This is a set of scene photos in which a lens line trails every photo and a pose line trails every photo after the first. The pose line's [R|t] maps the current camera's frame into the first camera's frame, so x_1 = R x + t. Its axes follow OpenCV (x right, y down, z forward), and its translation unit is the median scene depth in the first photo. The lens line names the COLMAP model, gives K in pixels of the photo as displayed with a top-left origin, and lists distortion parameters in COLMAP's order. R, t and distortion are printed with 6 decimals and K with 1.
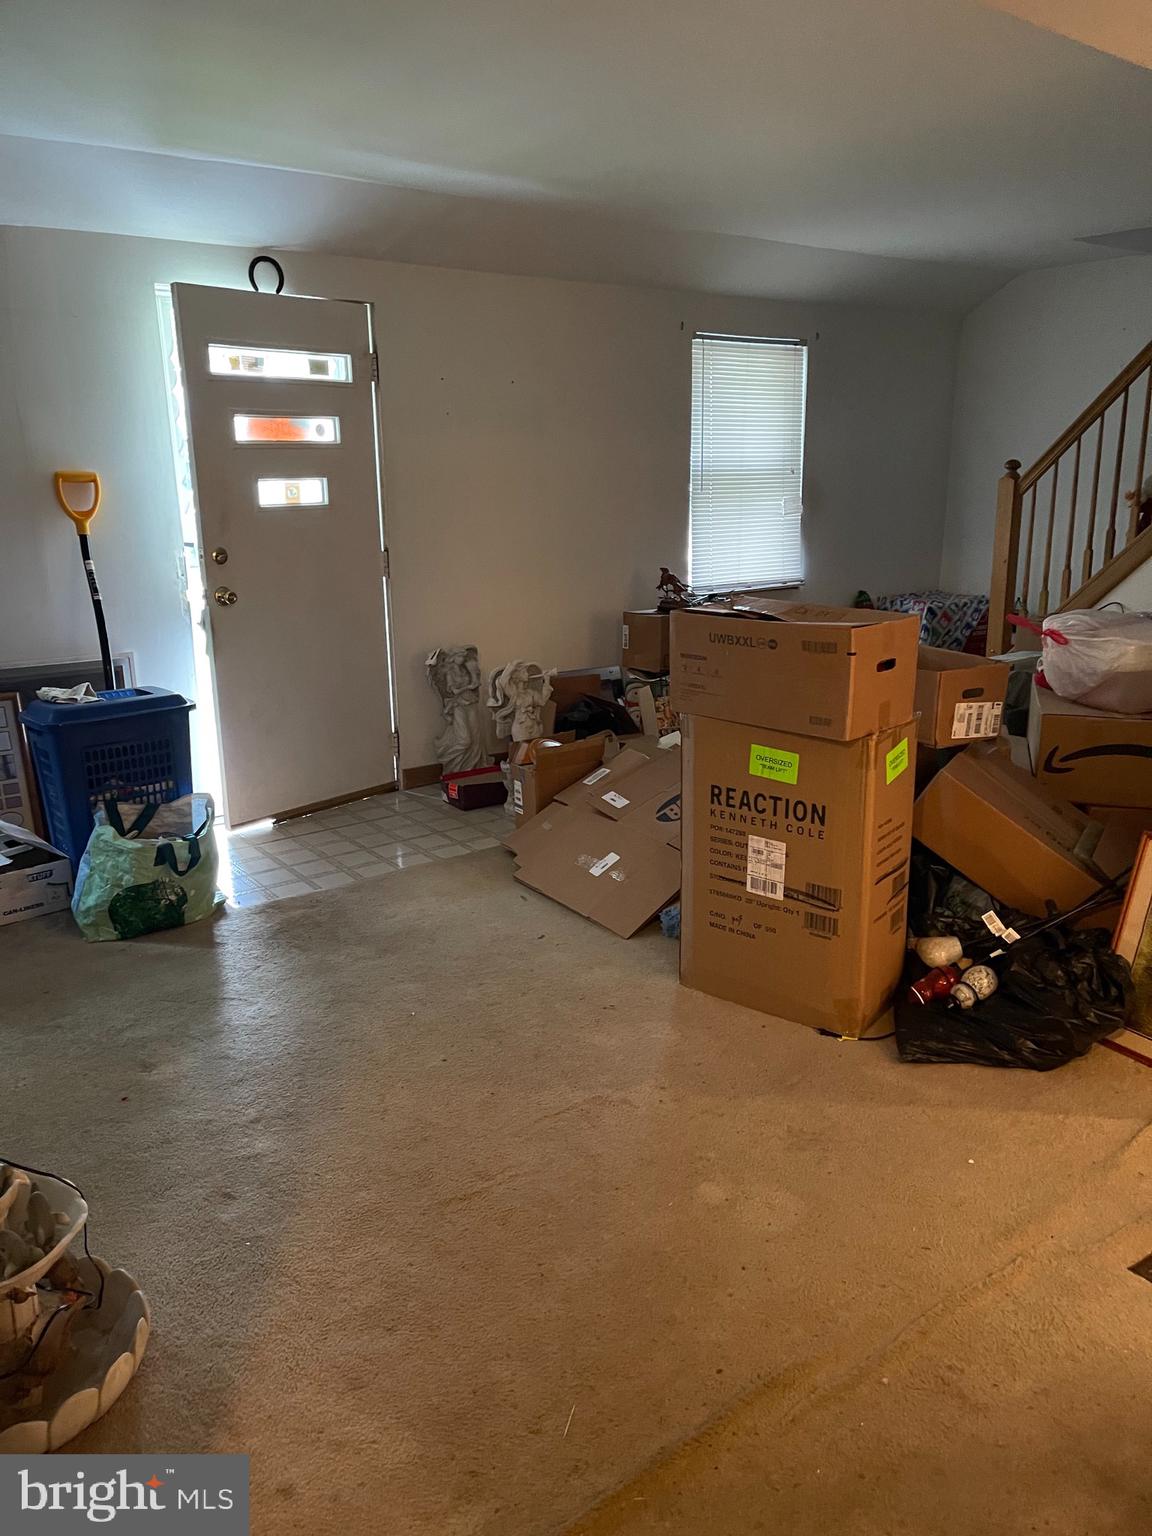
lens RADIAL K [[1151.3, 0, 576.5], [0, 1151.3, 770.4], [0, 0, 1]] dist [0.077217, -0.097413]
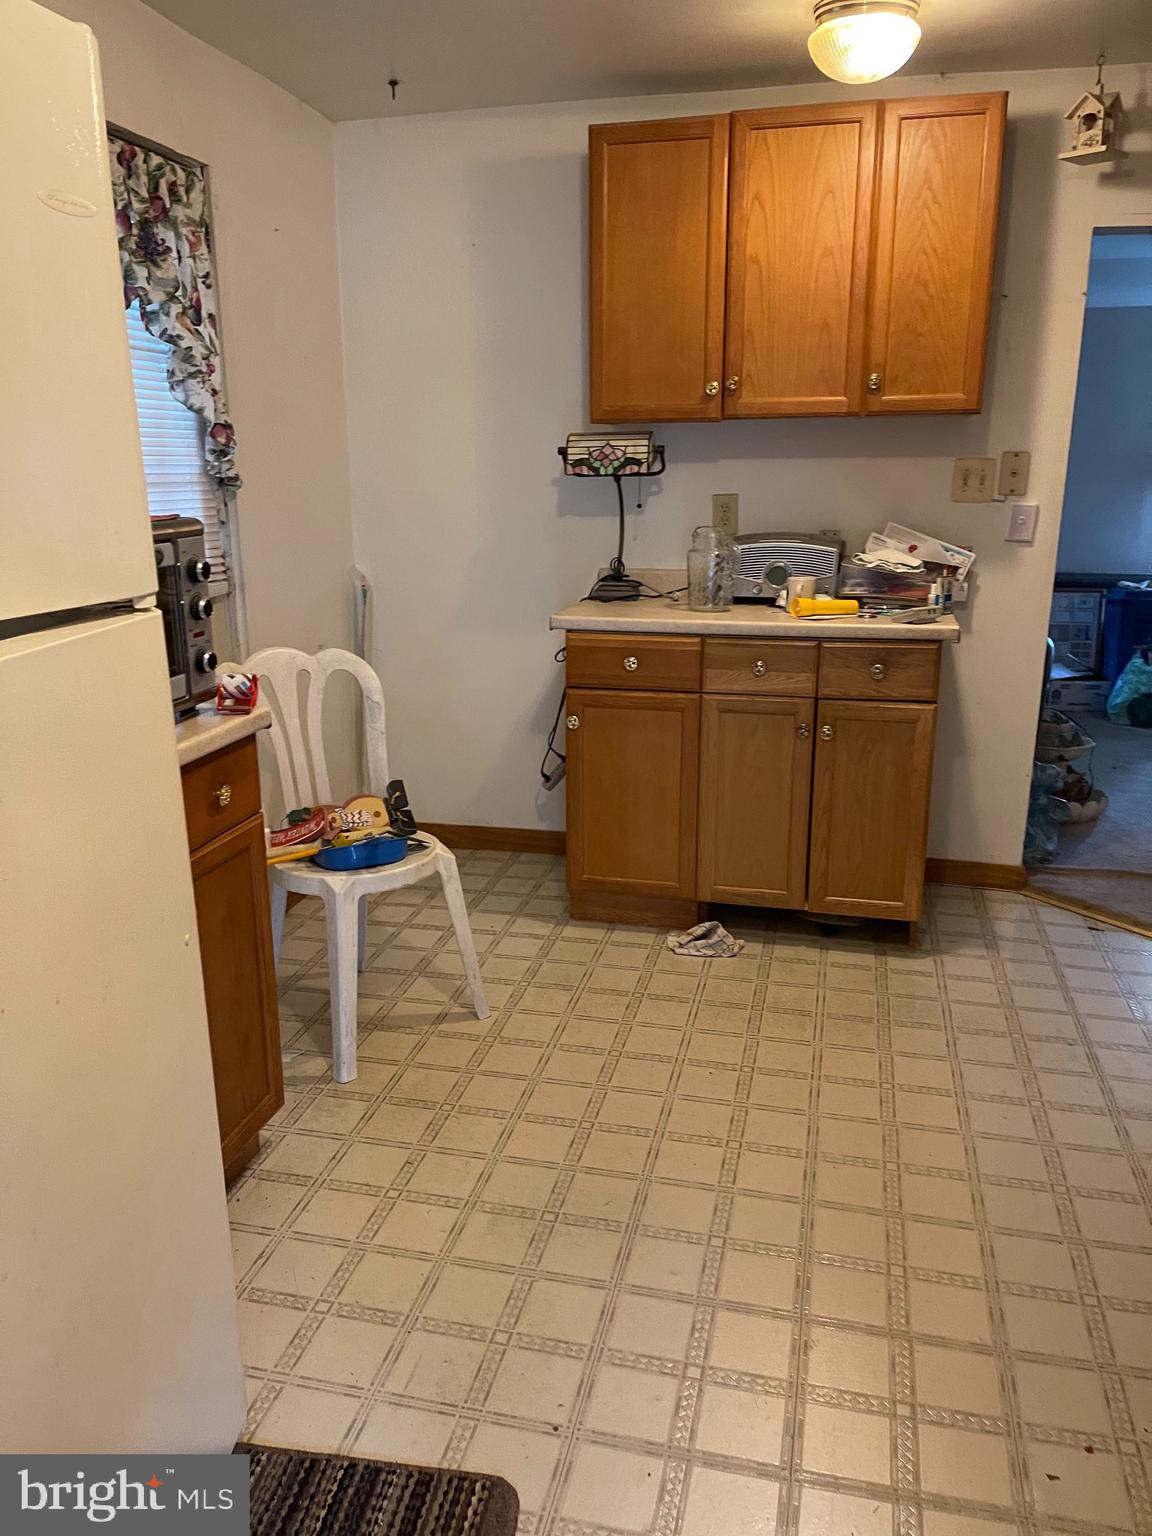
lens RADIAL K [[1151.3, 0, 577.1], [0, 1151.3, 767.6], [0, 0, 1]] dist [0.077217, -0.097413]
pose [[0.645564, 0.208574, -0.734673, 0.350680], [-0.206741, 0.973793, 0.094795, 0.208895], [0.735191, 0.090690, 0.671766, -0.734696]]
